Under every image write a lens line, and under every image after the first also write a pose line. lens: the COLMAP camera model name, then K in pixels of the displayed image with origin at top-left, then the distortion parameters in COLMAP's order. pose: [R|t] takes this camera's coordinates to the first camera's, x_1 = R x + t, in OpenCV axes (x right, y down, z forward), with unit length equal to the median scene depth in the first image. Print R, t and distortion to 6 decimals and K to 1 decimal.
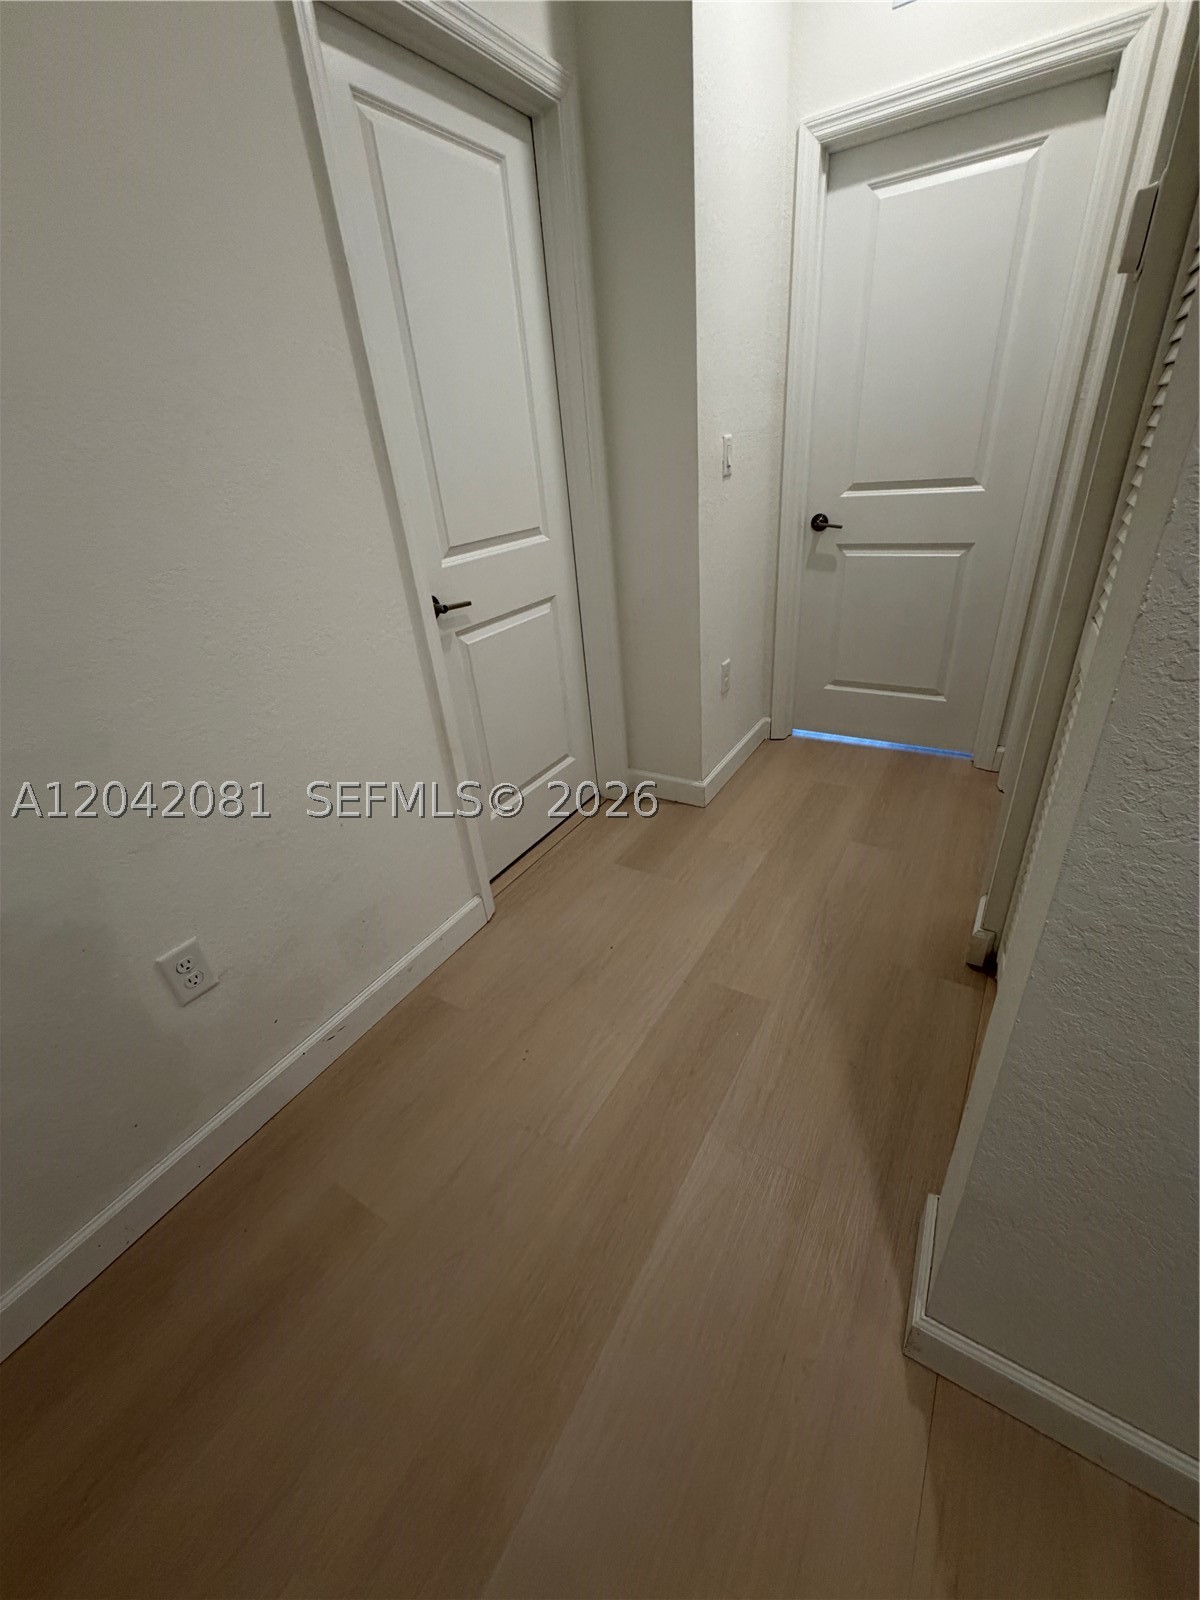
lens RADIAL K [[646.2, 0, 604.9], [0, 646.2, 799.2], [0, 0, 1]] dist [0.001518, -0.000268]
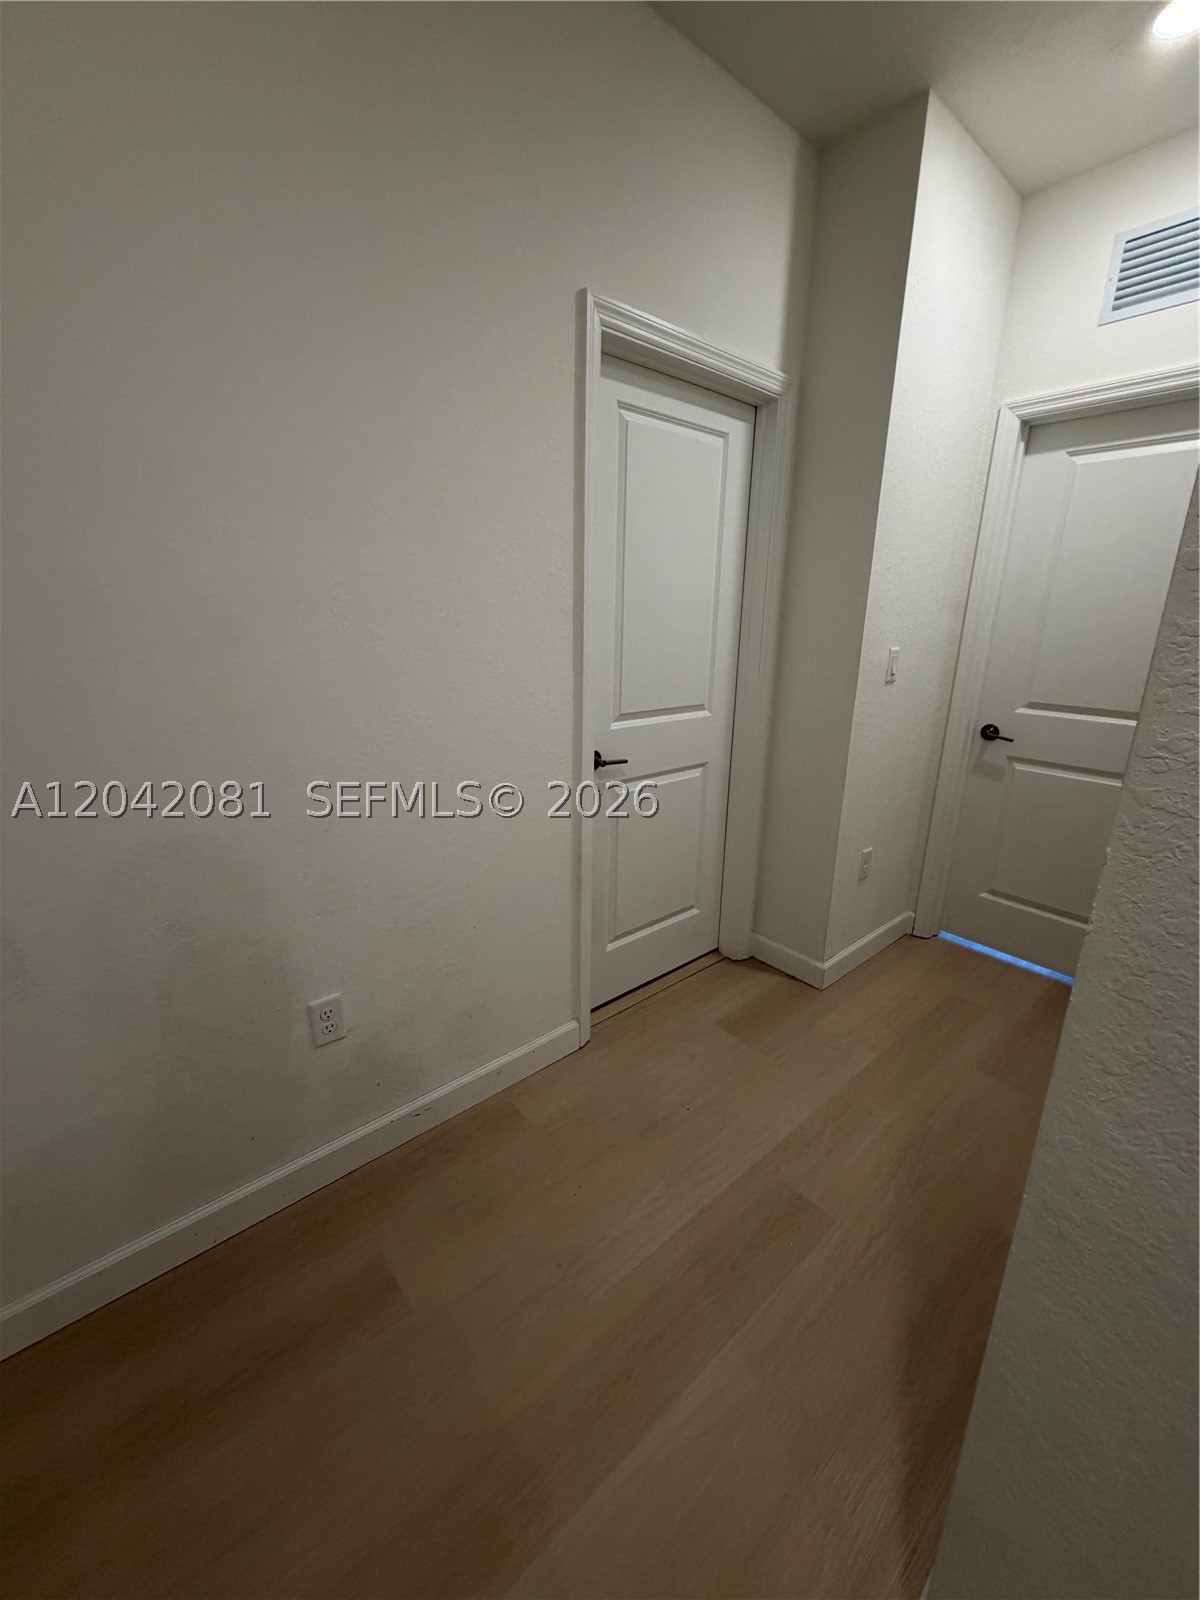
lens RADIAL K [[646.2, 0, 597.5], [0, 646.2, 797.4], [0, 0, 1]] dist [0.001518, -0.000268]
pose [[0.946548, 0.176154, -0.270217, 0.059642], [-0.227697, 0.958255, -0.172920, -0.026383], [0.228476, 0.225204, 0.947144, -0.085237]]
